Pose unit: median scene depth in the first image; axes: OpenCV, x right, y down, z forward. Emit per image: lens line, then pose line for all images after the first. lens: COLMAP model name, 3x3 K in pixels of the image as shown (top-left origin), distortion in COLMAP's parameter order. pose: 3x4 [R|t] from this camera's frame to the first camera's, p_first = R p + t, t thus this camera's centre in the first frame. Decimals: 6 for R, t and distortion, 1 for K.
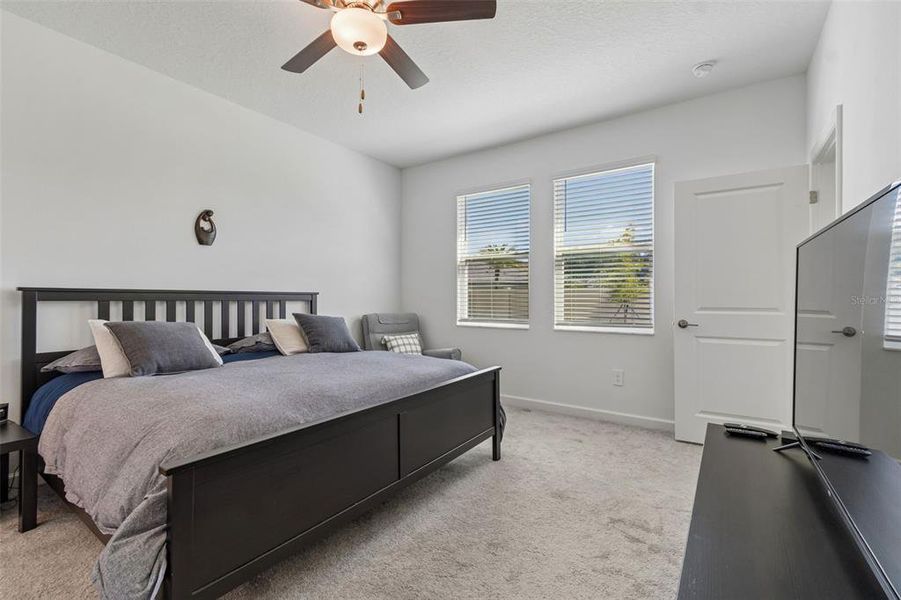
lens RADIAL K [[401.1, 0, 451.0], [0, 401.1, 290.6], [0, 0, 1]] dist [0.013592, -0.000083]
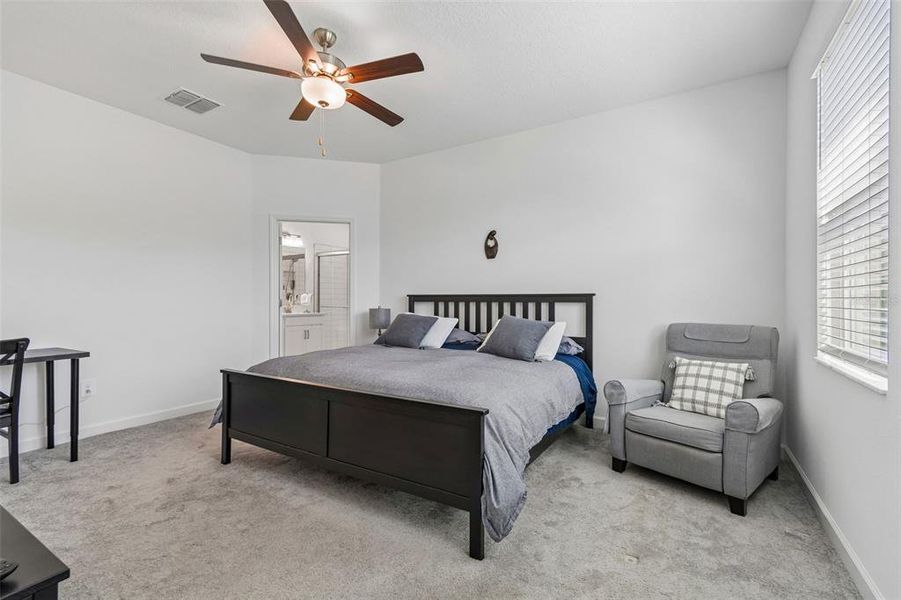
lens RADIAL K [[381.5, 0, 450.5], [0, 381.5, 300.0], [0, 0, 1]] dist [-0.001059, -0.000077]
pose [[0.049392, -0.002948, -0.998775, 0.599164], [0.017820, 0.999839, -0.002070, 0.019054], [0.998620, -0.017696, 0.049437, 0.809282]]
